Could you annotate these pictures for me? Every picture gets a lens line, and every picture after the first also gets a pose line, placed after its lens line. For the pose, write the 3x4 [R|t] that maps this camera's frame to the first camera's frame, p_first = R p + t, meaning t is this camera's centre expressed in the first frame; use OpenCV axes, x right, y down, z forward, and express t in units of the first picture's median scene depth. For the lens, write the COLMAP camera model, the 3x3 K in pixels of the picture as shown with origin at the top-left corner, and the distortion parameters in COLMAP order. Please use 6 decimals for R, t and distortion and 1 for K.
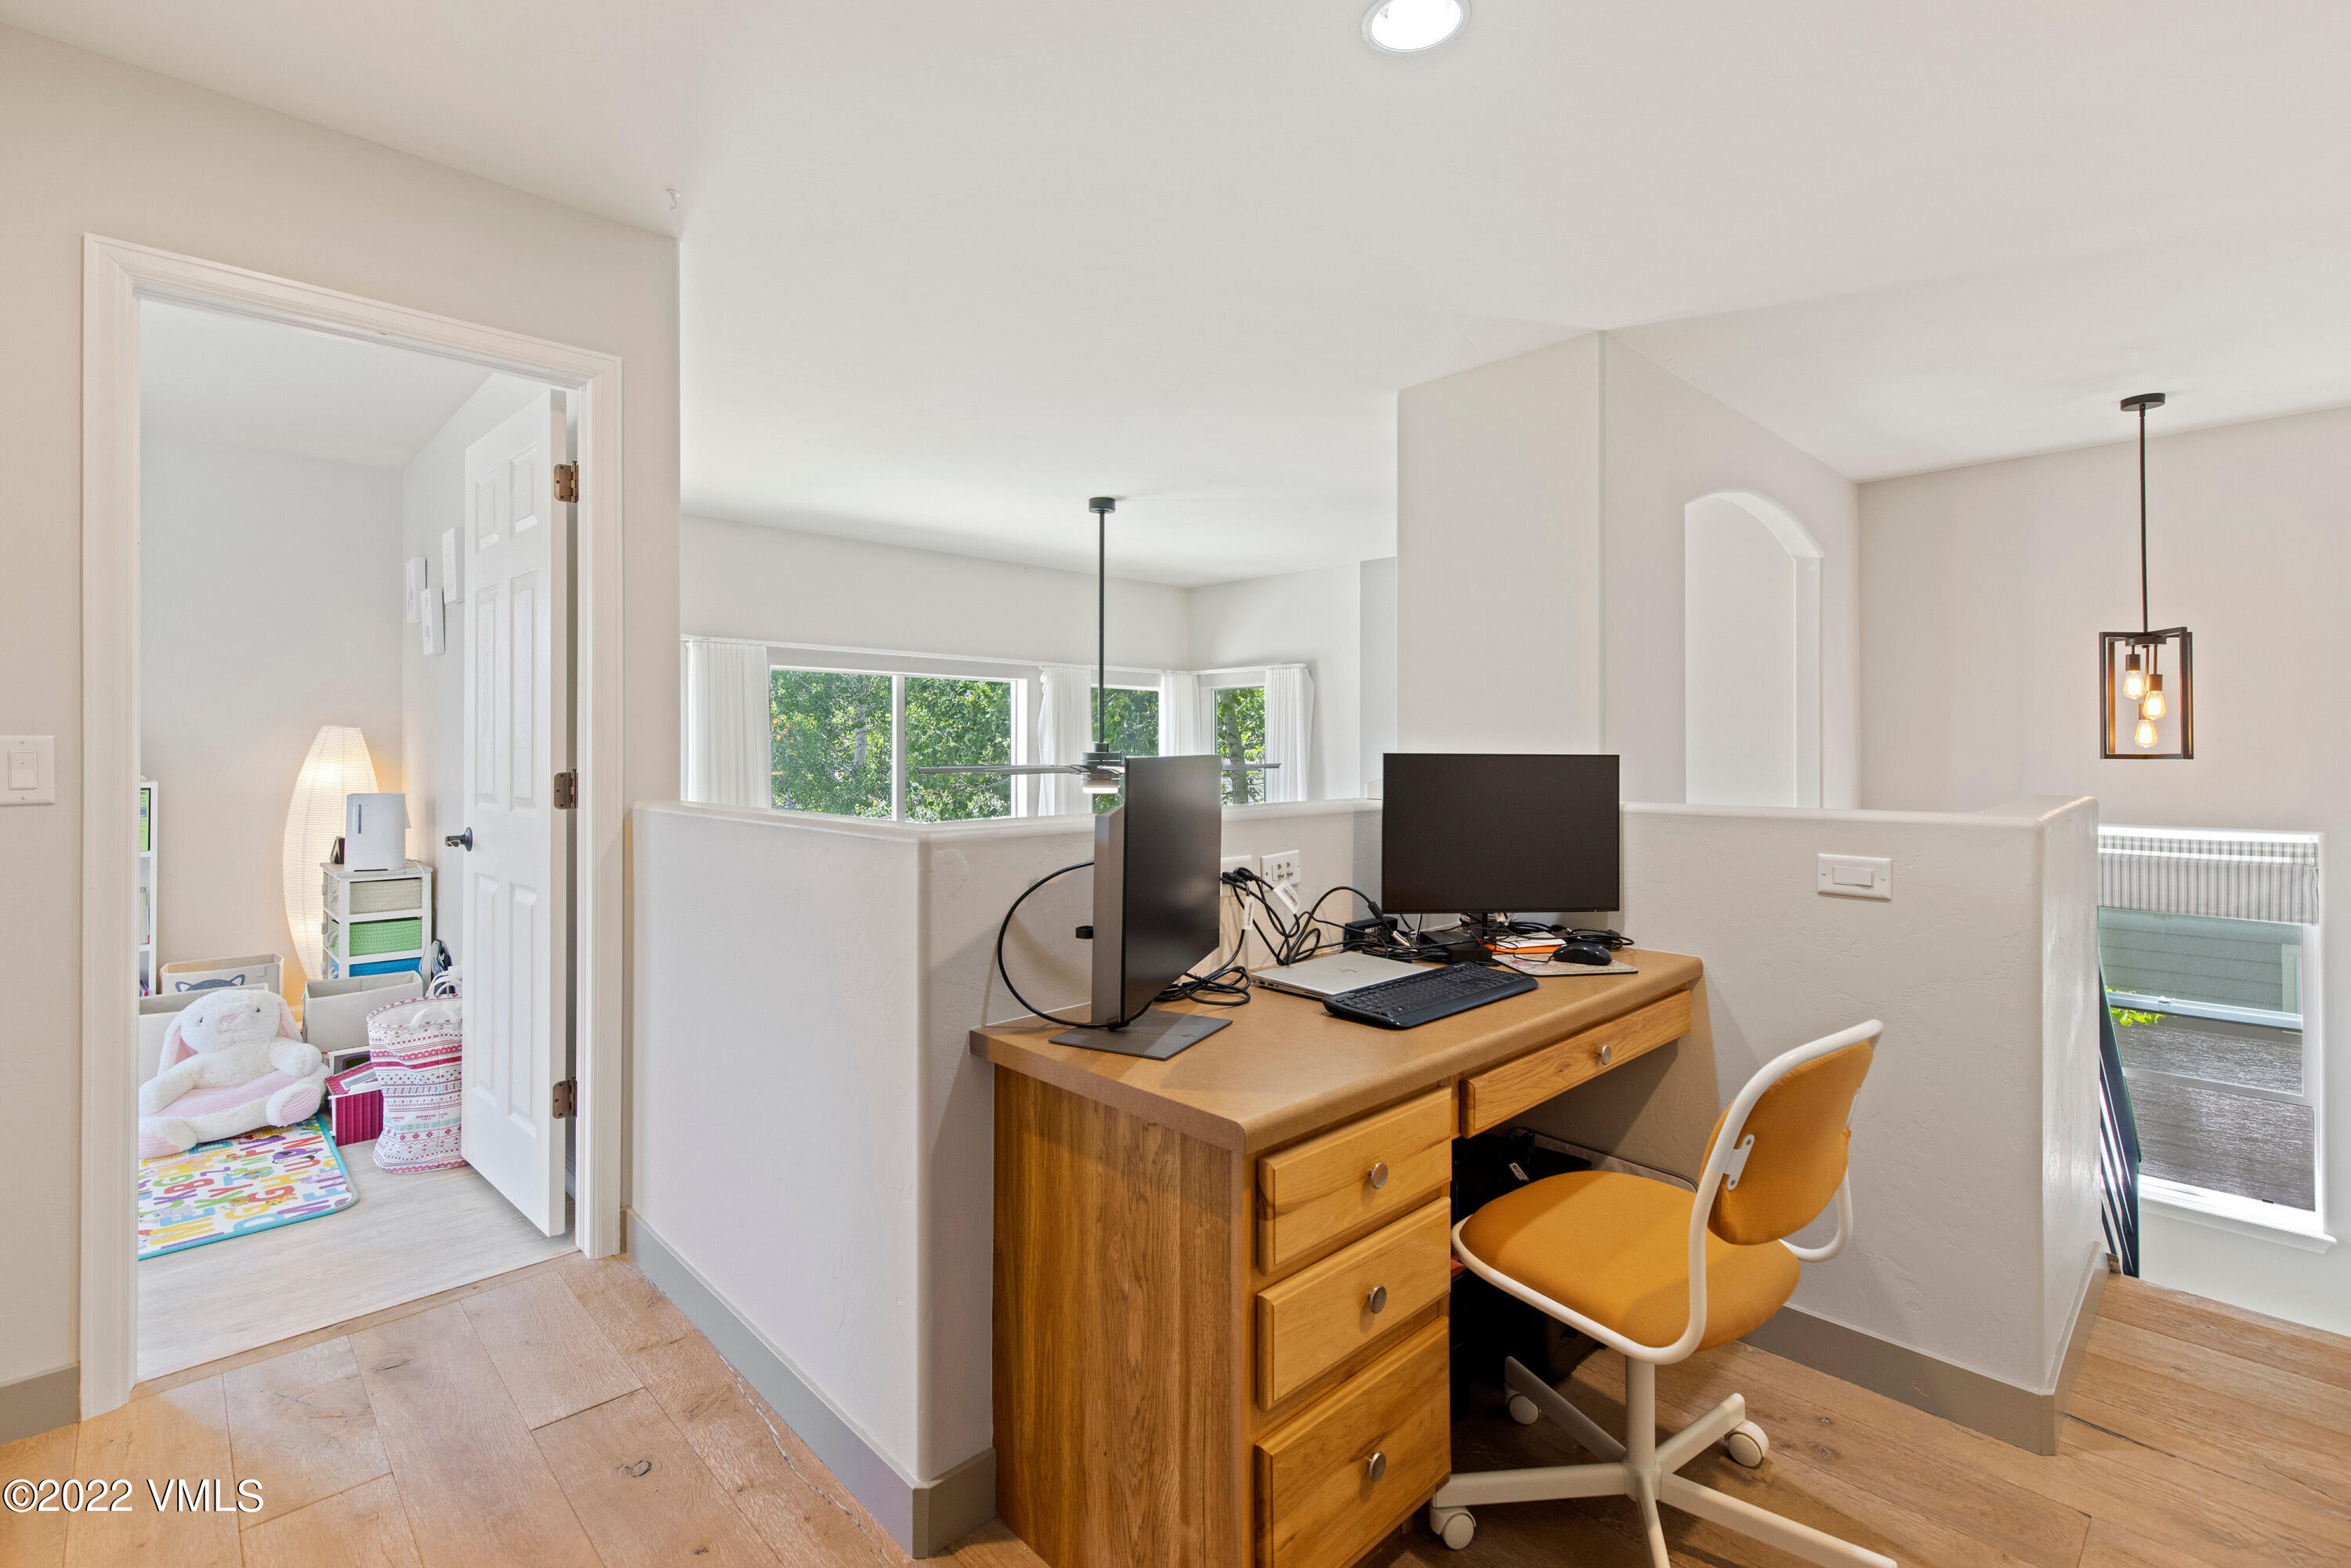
lens RADIAL K [[1056.8, 0, 1175.5], [0, 1056.8, 784.0], [0, 0, 1]] dist [0.000386, -0.000296]
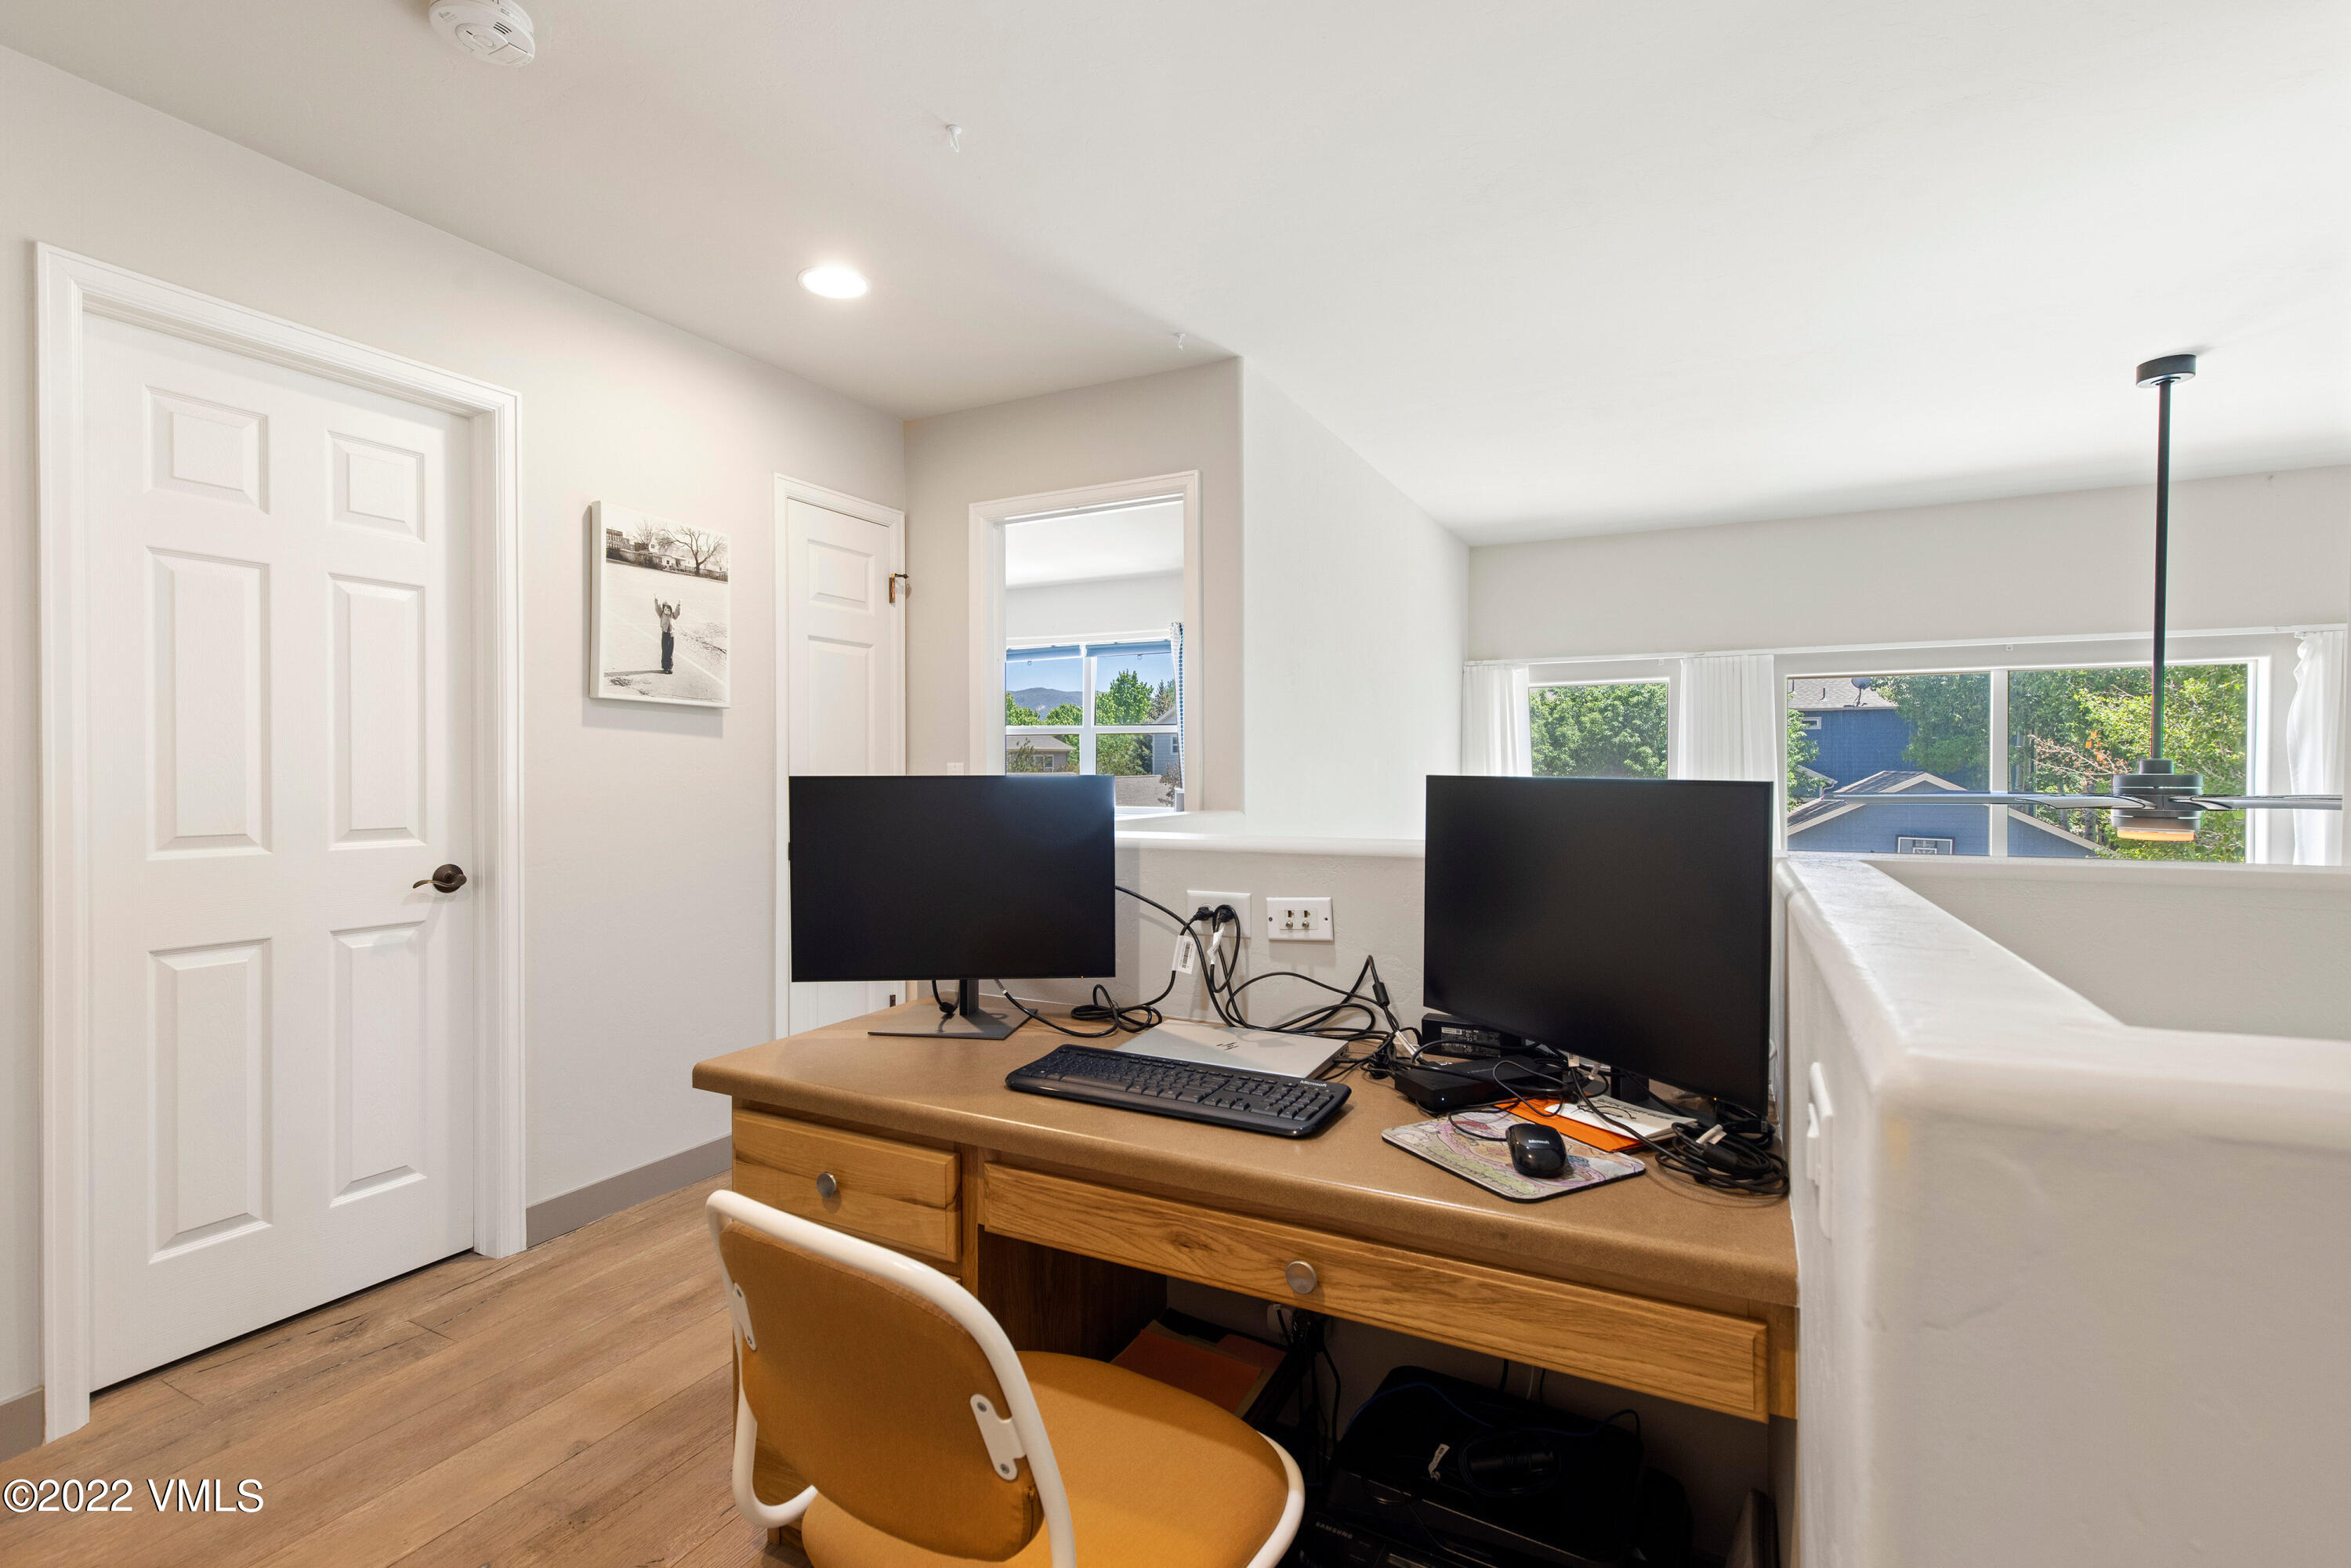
lens RADIAL K [[1056.8, 0, 1175.5], [0, 1056.8, 784.0], [0, 0, 1]] dist [0.000386, -0.000296]
pose [[0.308342, 0.010924, -0.951213, 0.340249], [-0.029025, 0.999577, 0.002071, -0.008257], [0.950833, 0.026971, 0.308529, 0.266517]]
